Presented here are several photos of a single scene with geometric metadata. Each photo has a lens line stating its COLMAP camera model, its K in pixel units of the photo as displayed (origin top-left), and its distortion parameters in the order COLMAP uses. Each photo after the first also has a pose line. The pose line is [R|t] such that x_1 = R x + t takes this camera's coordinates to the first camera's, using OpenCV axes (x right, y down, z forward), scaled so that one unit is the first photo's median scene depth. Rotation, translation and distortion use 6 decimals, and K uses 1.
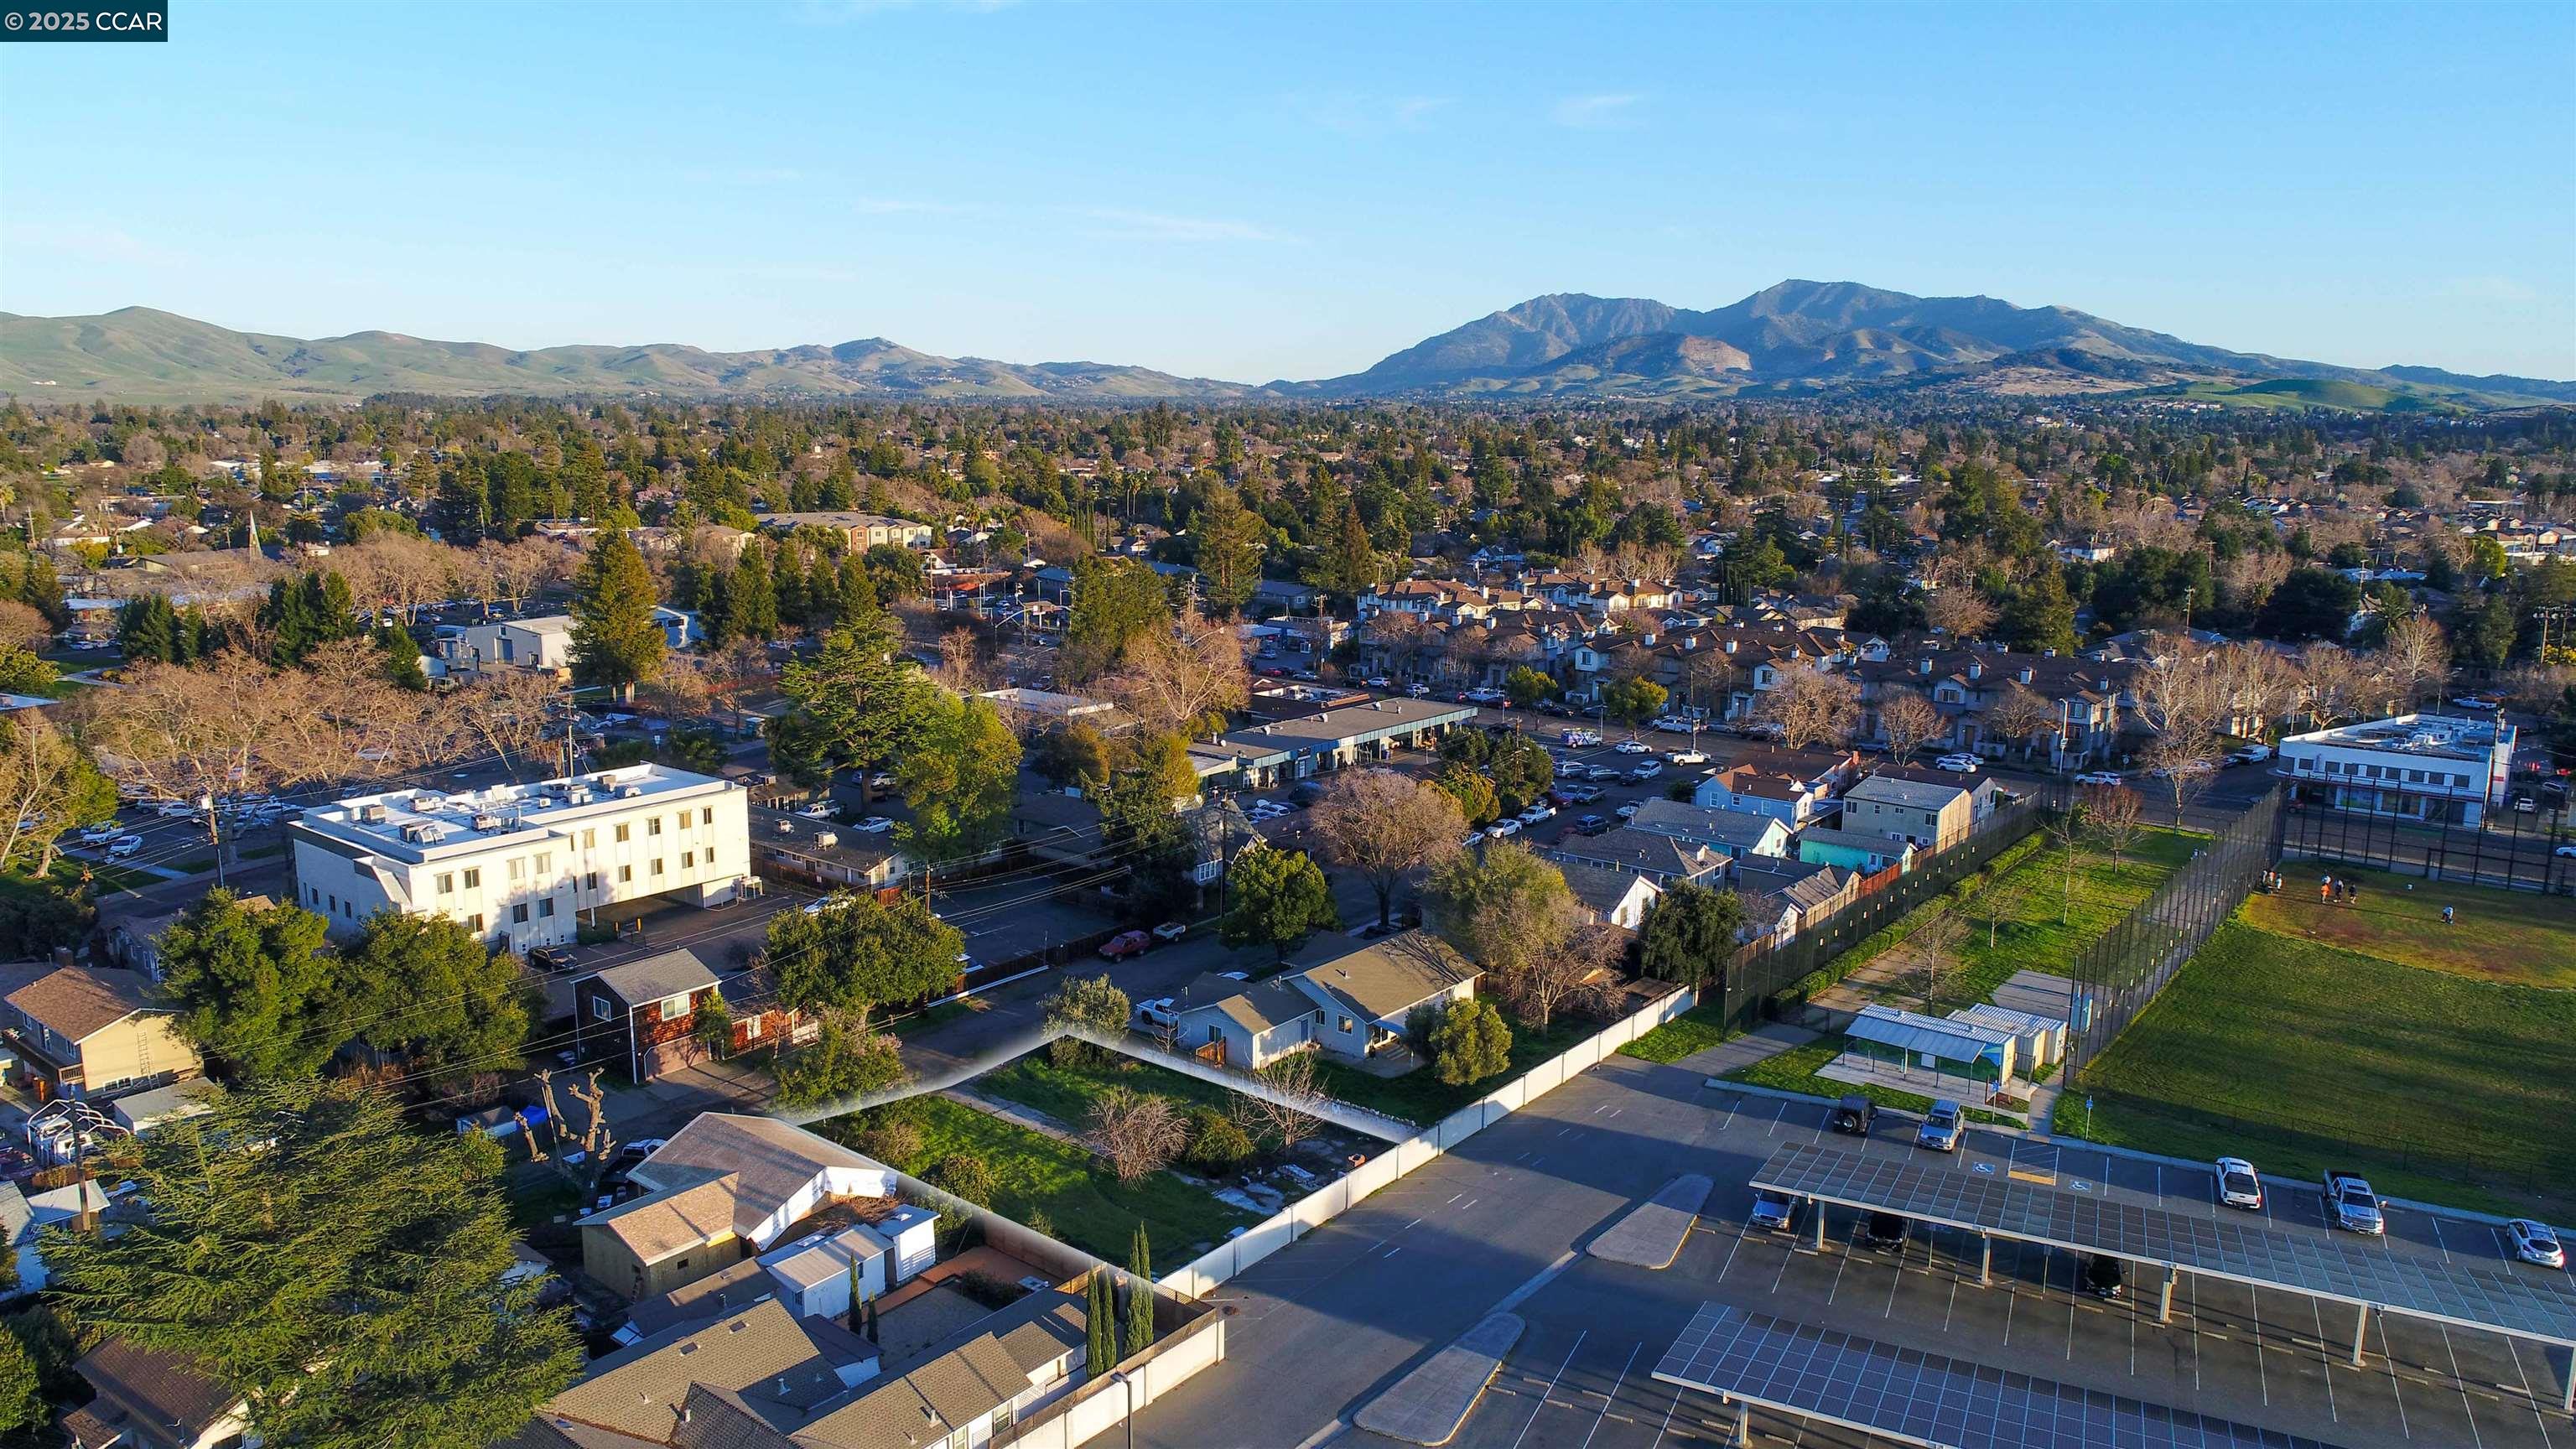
lens RADIAL K [[1707.8, 0, 1269.0], [0, 1707.8, 723.8], [0, 0, 1]] dist [0.002687, -0.001309]
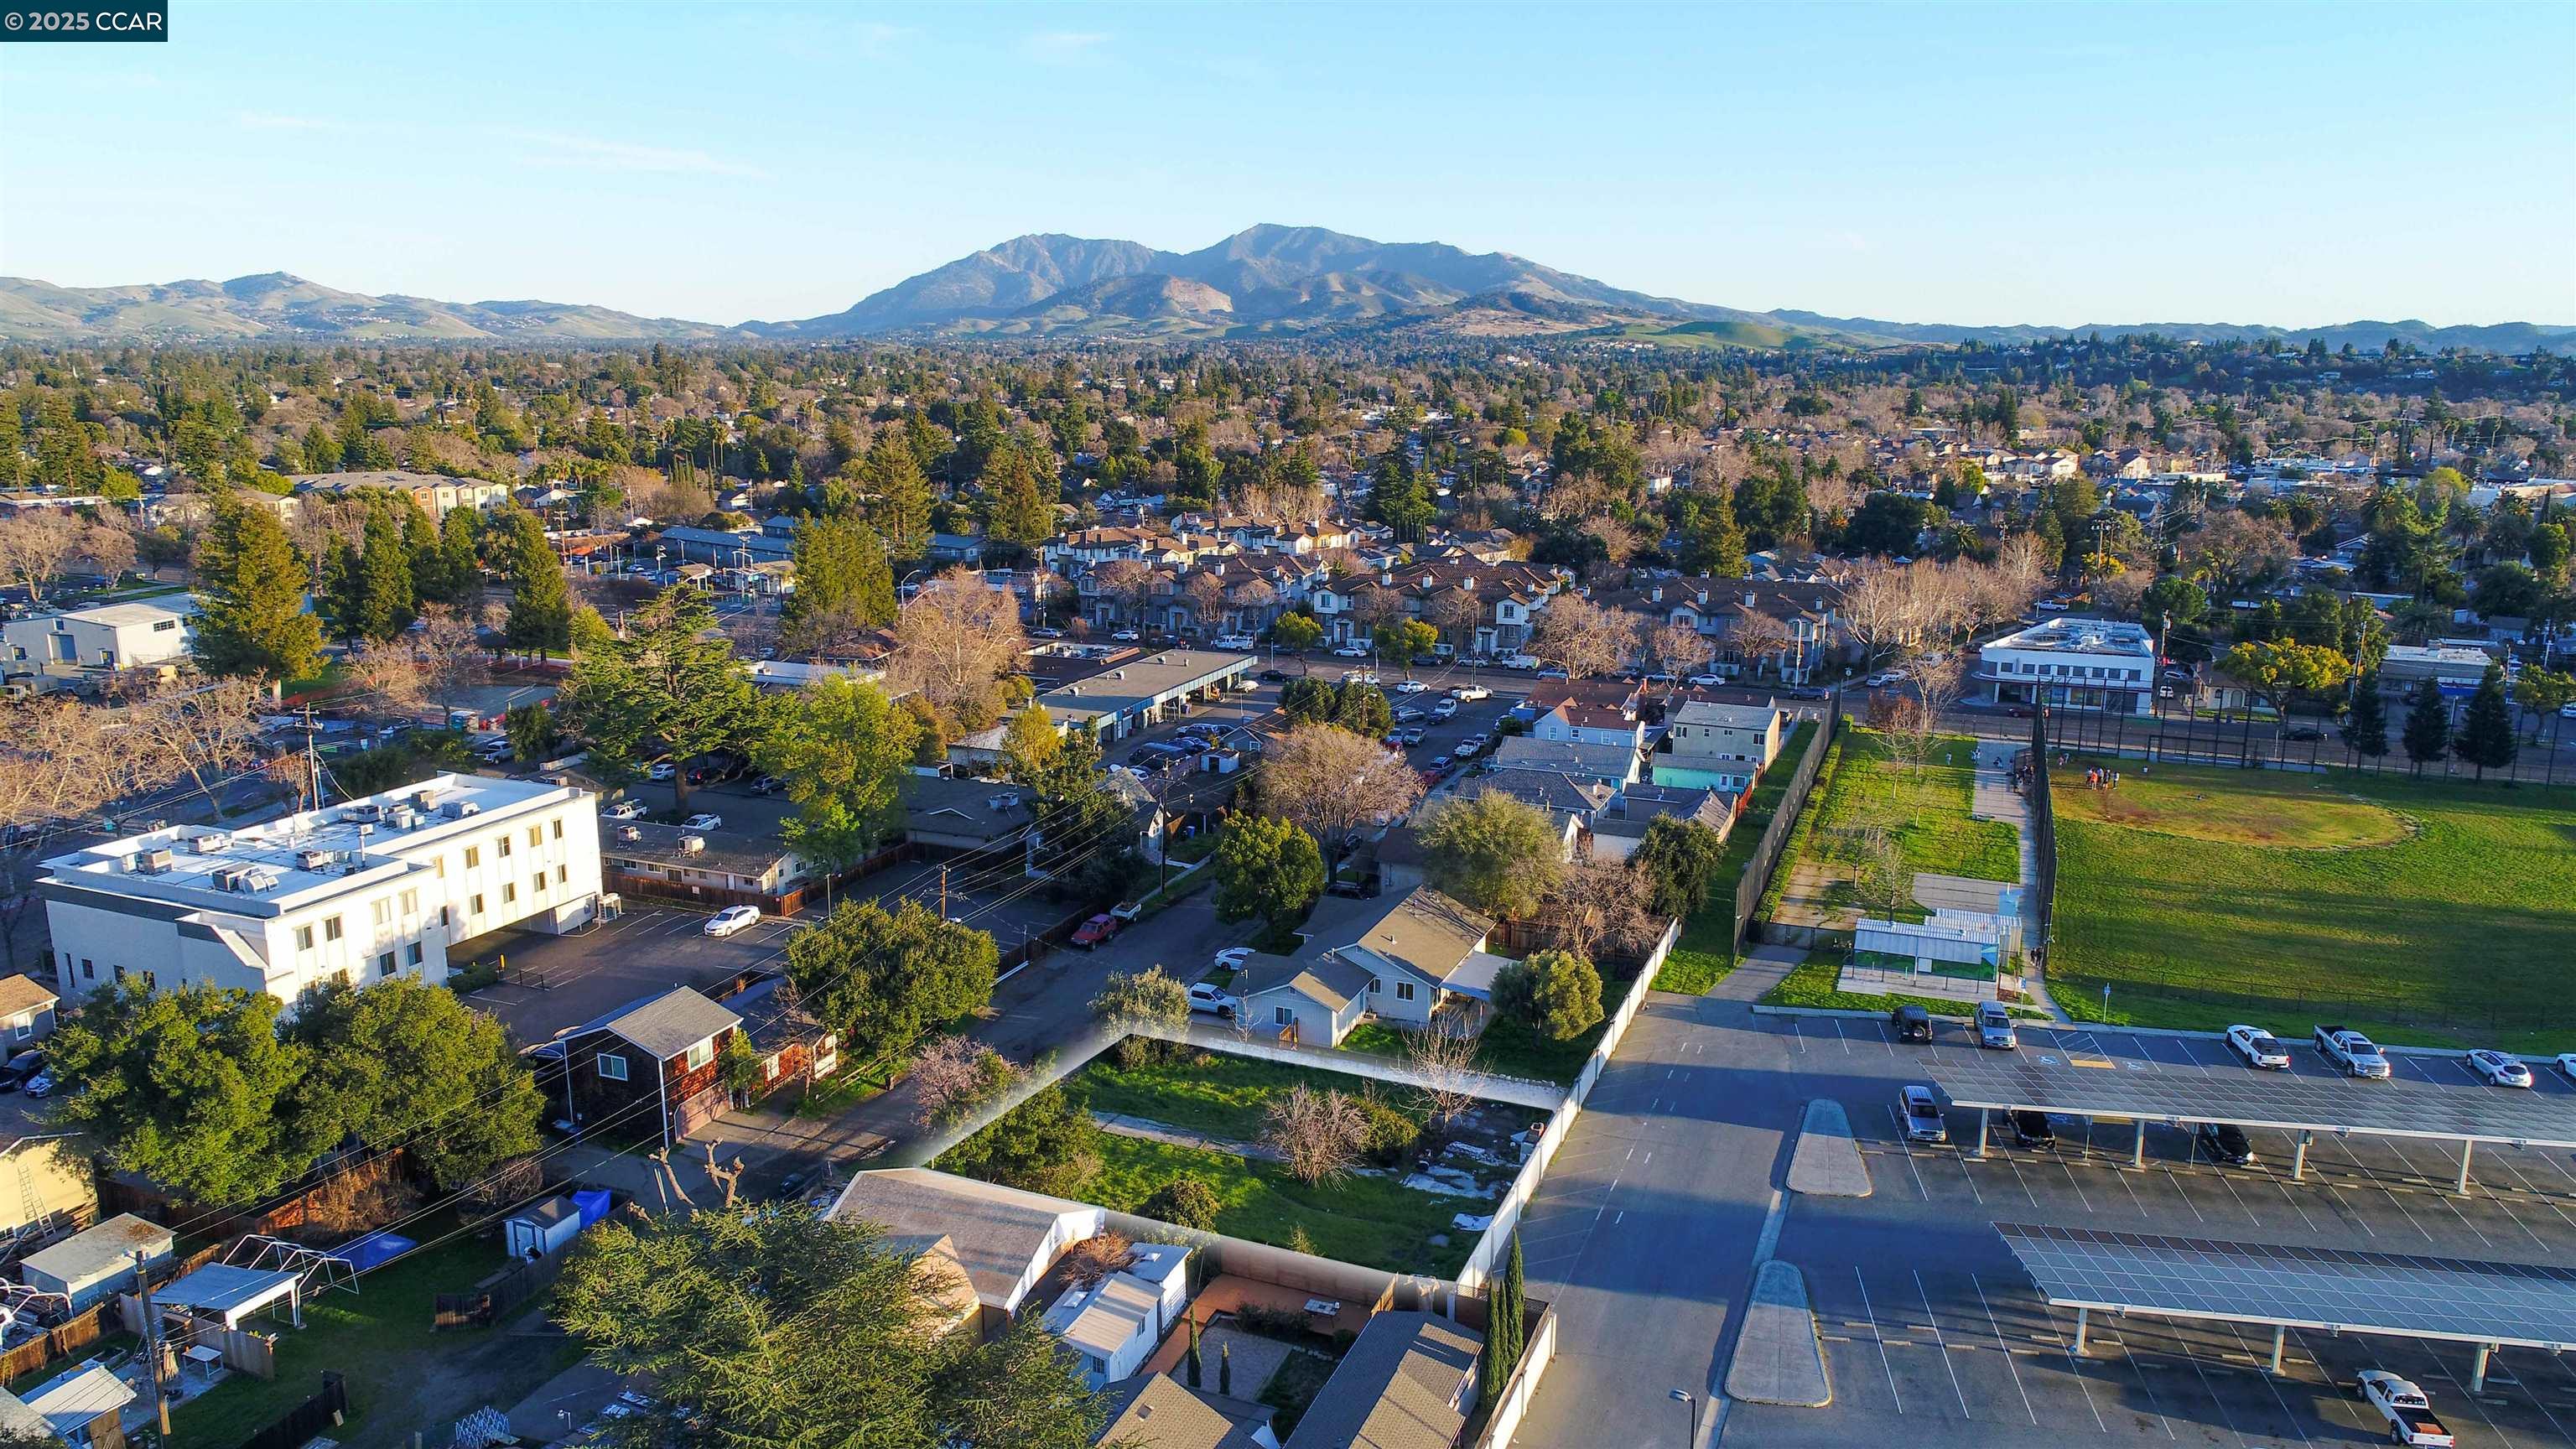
lens RADIAL K [[1707.8, 0, 1269.0], [0, 1707.8, 723.8], [0, 0, 1]] dist [0.002687, -0.001309]
pose [[0.958832, -0.064194, 0.276624, -0.262379], [0.055051, 0.997654, 0.040699, -0.017880], [-0.278587, -0.023795, 0.960116, 0.082168]]
